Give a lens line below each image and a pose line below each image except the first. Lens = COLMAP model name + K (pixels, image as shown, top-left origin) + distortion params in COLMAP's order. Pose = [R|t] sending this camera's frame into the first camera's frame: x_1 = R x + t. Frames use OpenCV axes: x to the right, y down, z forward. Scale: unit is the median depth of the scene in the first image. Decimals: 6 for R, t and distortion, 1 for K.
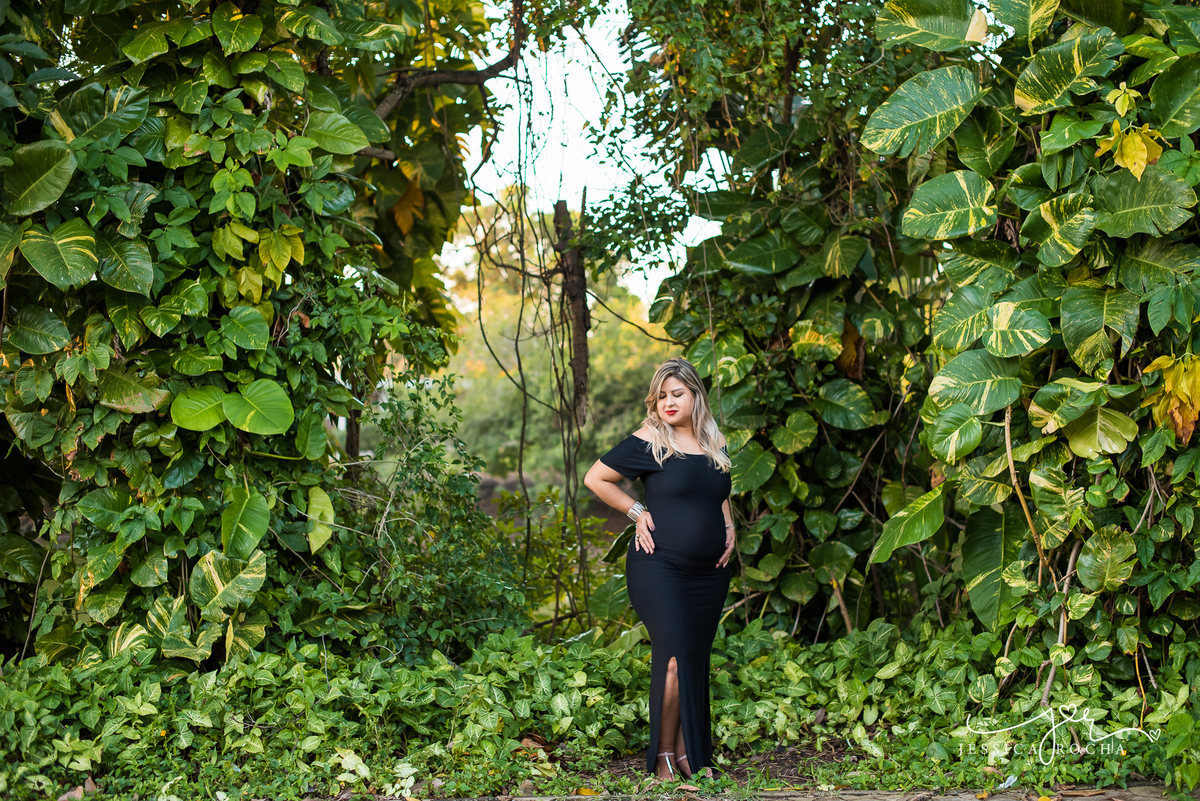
lens RADIAL K [[1737.0, 0, 570.8], [0, 1737.0, 399.8], [0, 0, 1]] dist [-0.081568, -0.010874]
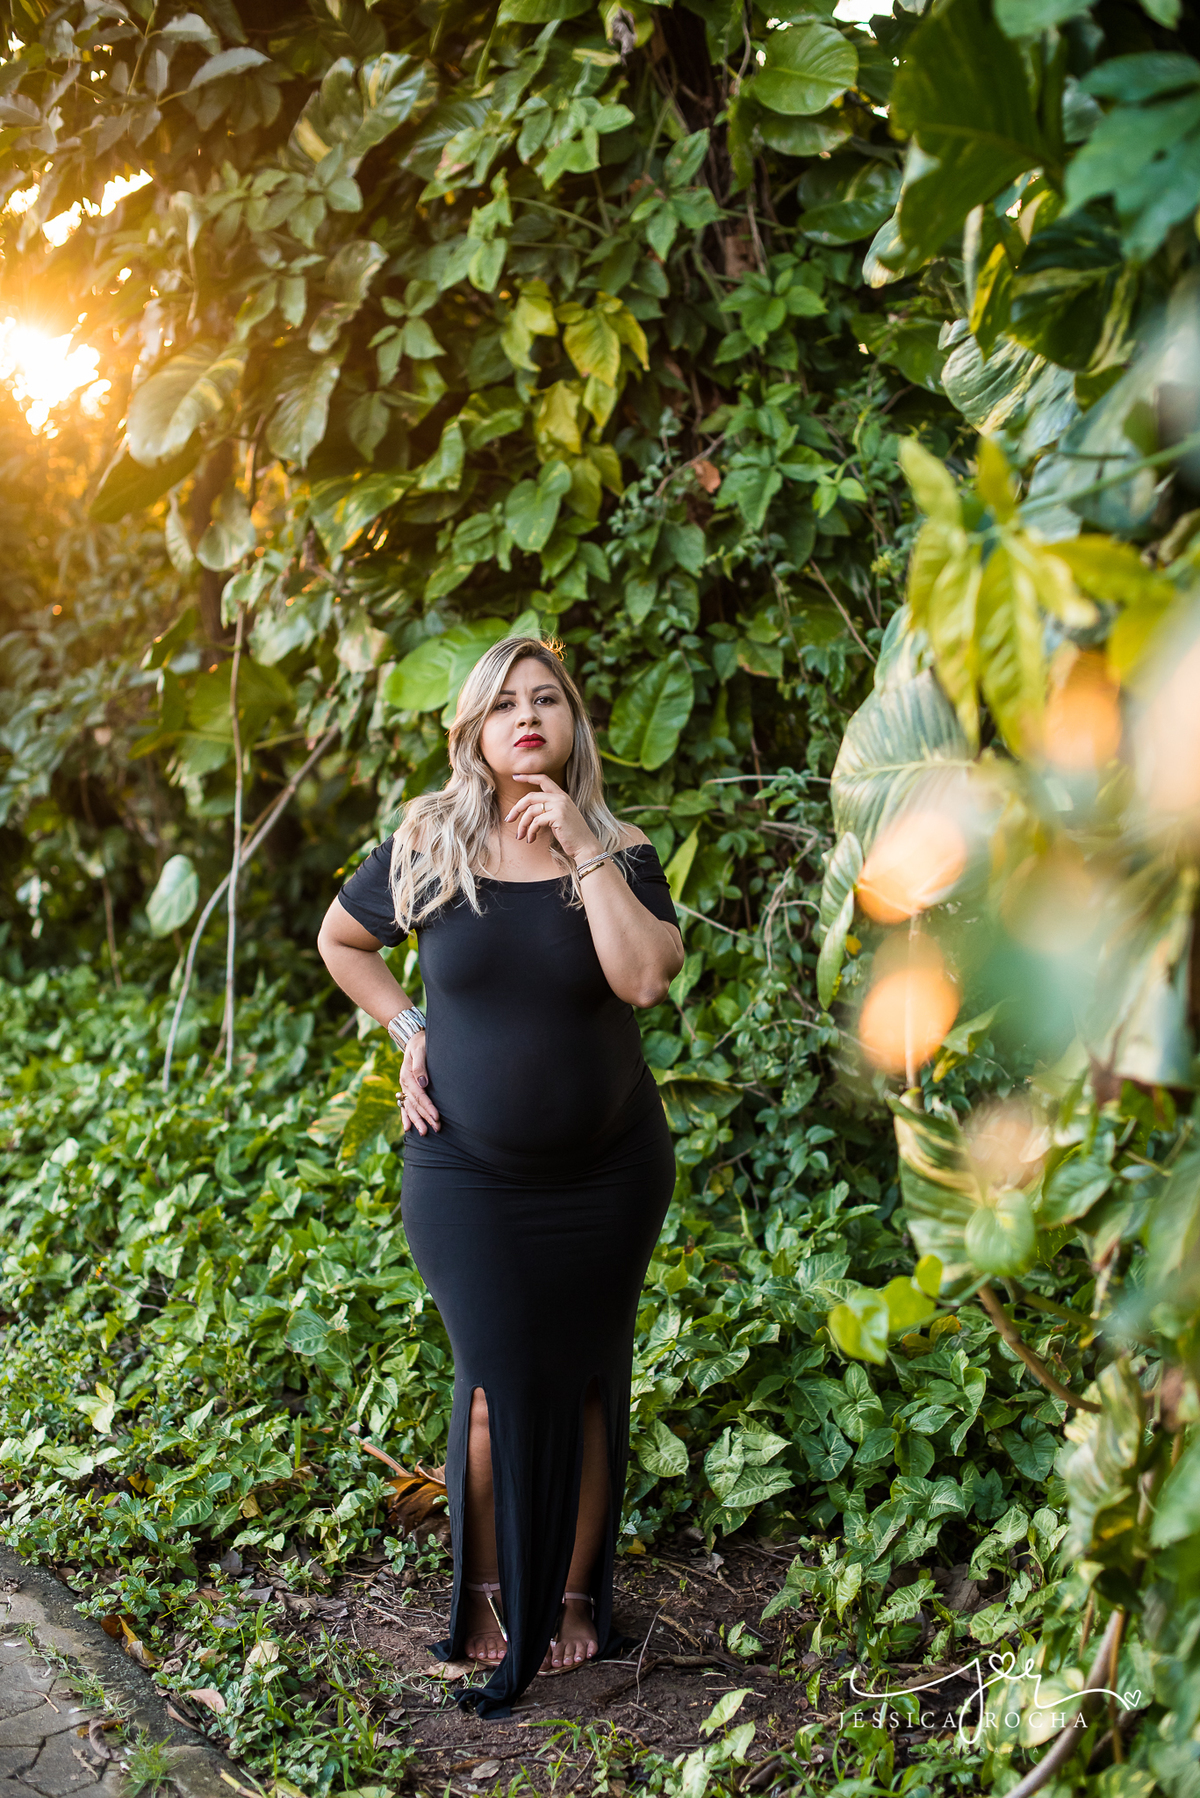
lens RADIAL K [[2698.6, 0, 600.0], [0, 2698.6, 899.0], [0, 0, 1]] dist [-0.086161, 0.064341]
pose [[0.563339, 0.108879, -0.819020, 0.496104], [0.039025, 0.986666, 0.158008, -0.053049], [0.825304, -0.120975, 0.551579, 0.573537]]
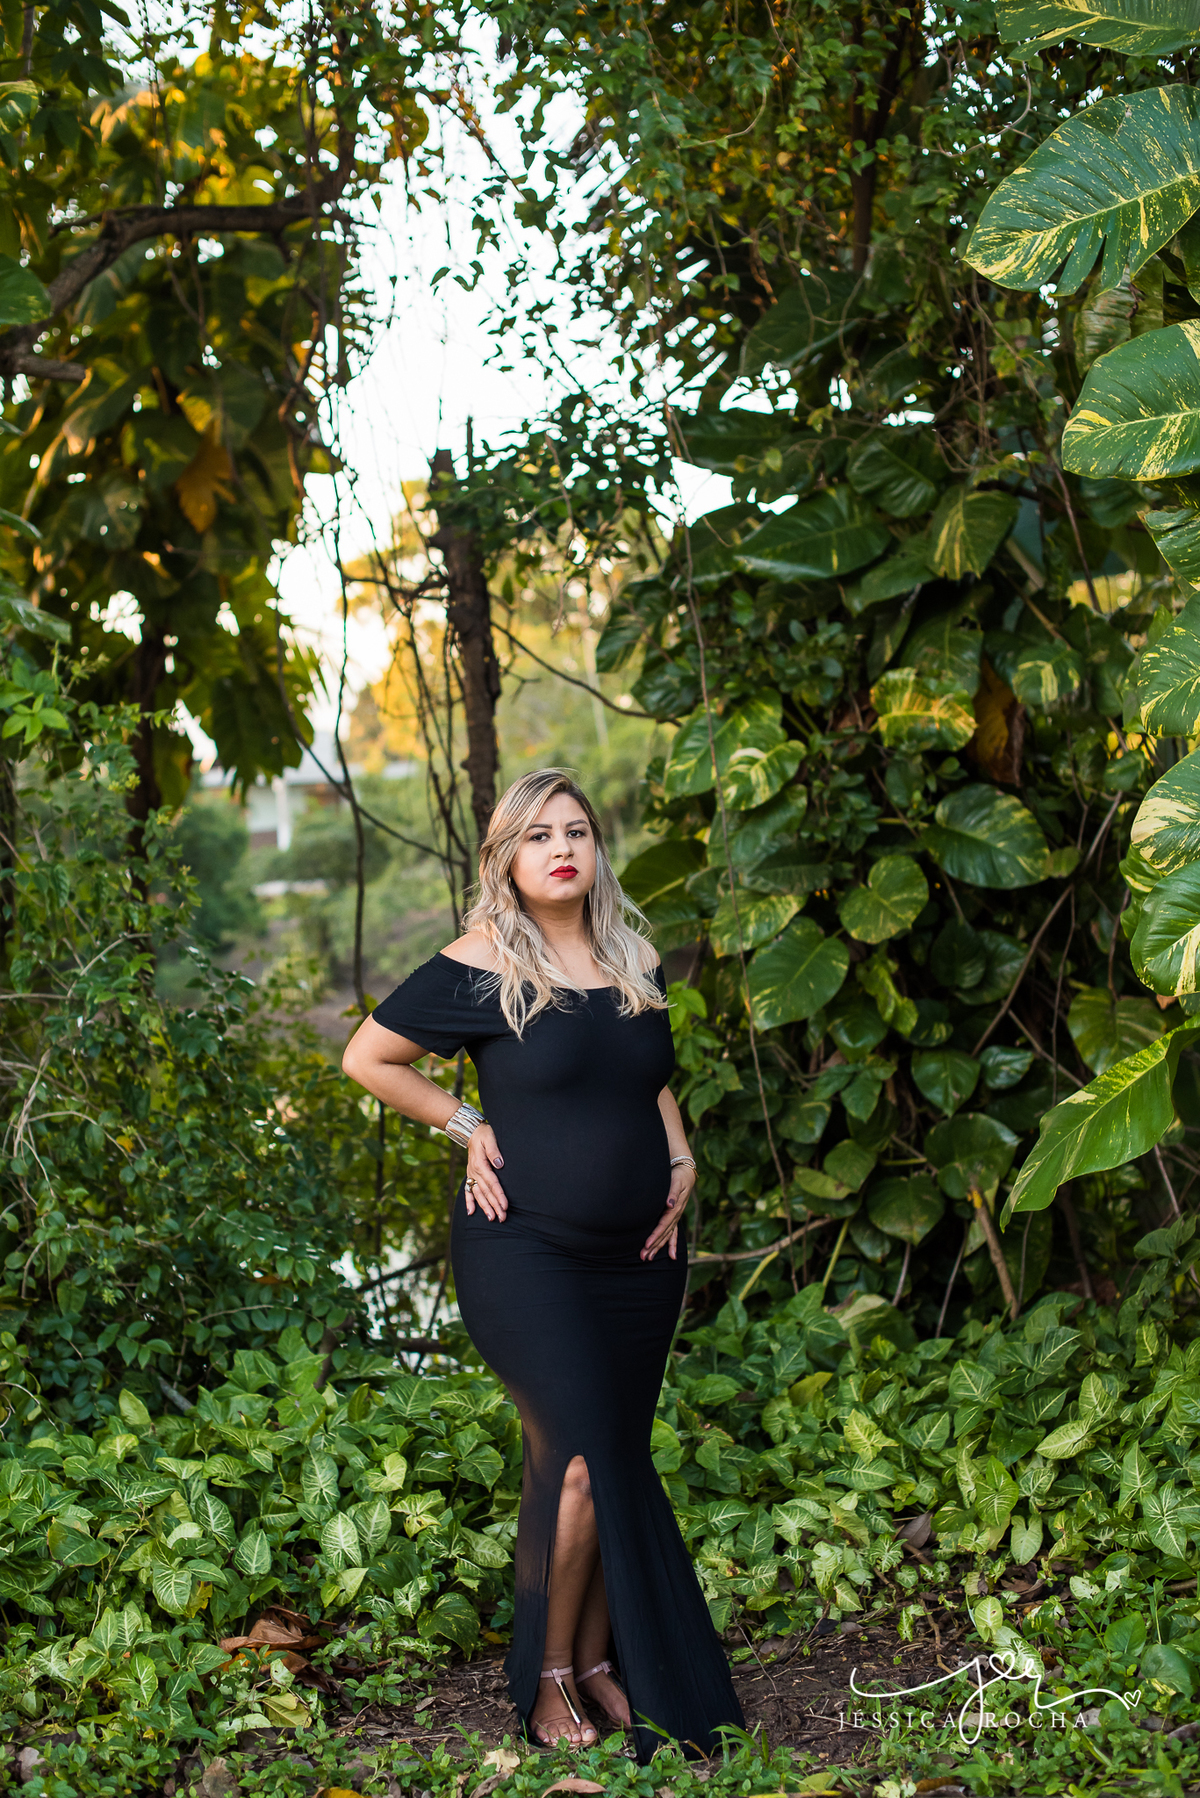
lens RADIAL K [[2602.5, 0, 600.5], [0, 2602.5, 918.8], [0, 0, 1]] dist [-0.081568, -0.010874]
pose [[0.999082, -0.032319, -0.028110, 0.078236], [0.033721, 0.998133, 0.050917, -0.017829], [0.026412, -0.051818, 0.998307, 0.296673]]
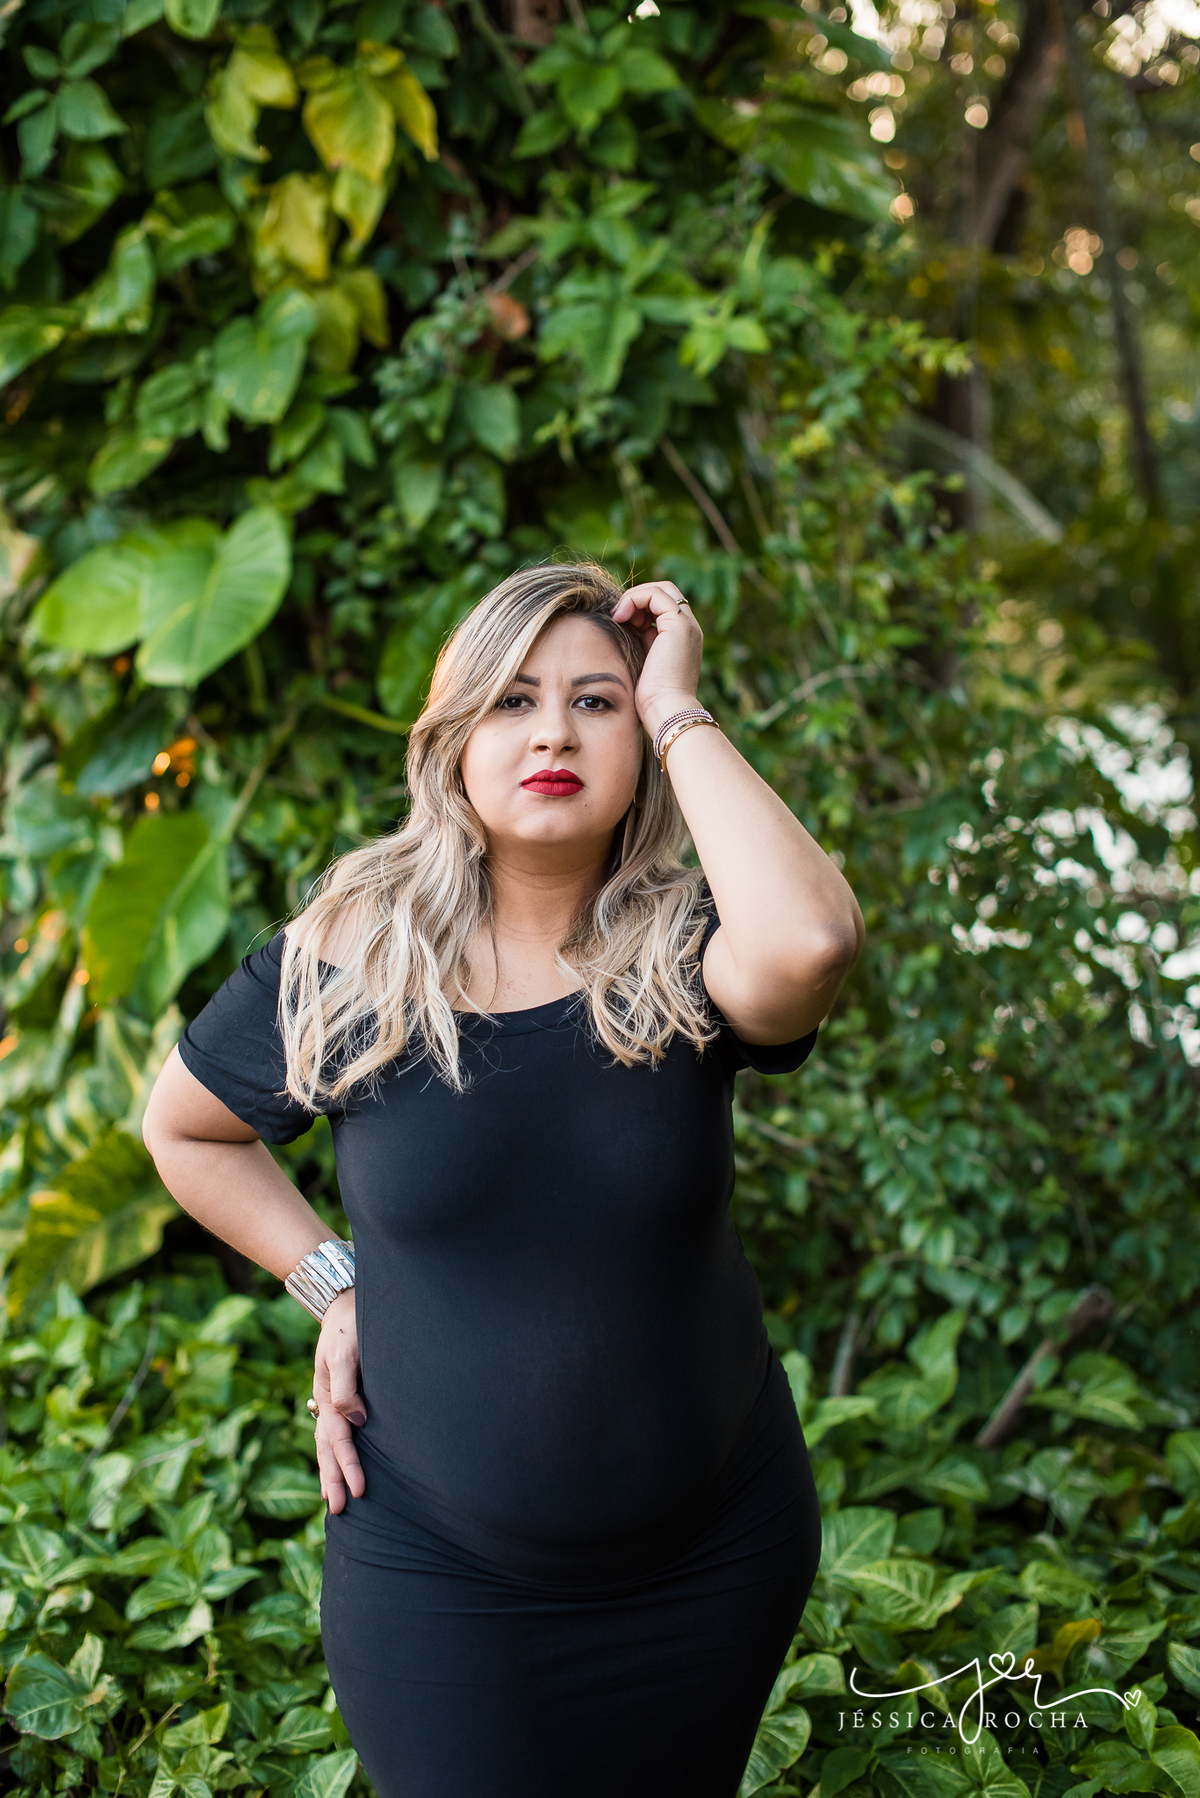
lens RADIAL K [[2593.8, 0, 600.0], [0, 2593.8, 899.0], [0, 0, 1]] dist [-0.125128, 0.042002]
pose [[0.727674, 0.124936, -0.674449, 0.232702], [0.019502, 0.979106, 0.202412, -0.038645], [0.685646, -0.160443, 0.710034, 0.670612]]
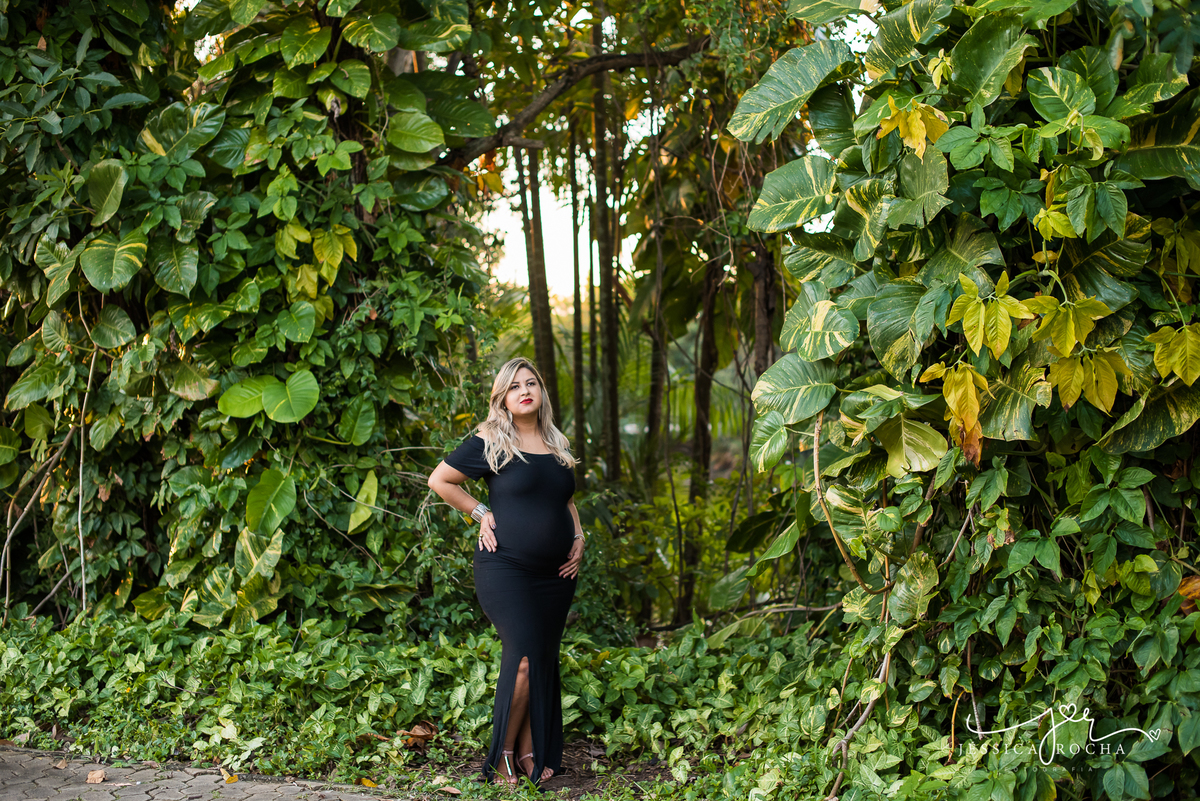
lens RADIAL K [[1737.0, 0, 570.8], [0, 1737.0, 399.8], [0, 0, 1]] dist [-0.081568, -0.010874]
pose [[0.904040, 0.015072, -0.427182, 0.436679], [-0.002701, 0.999560, 0.029551, -0.025872], [0.427439, -0.025561, 0.903683, 0.097212]]
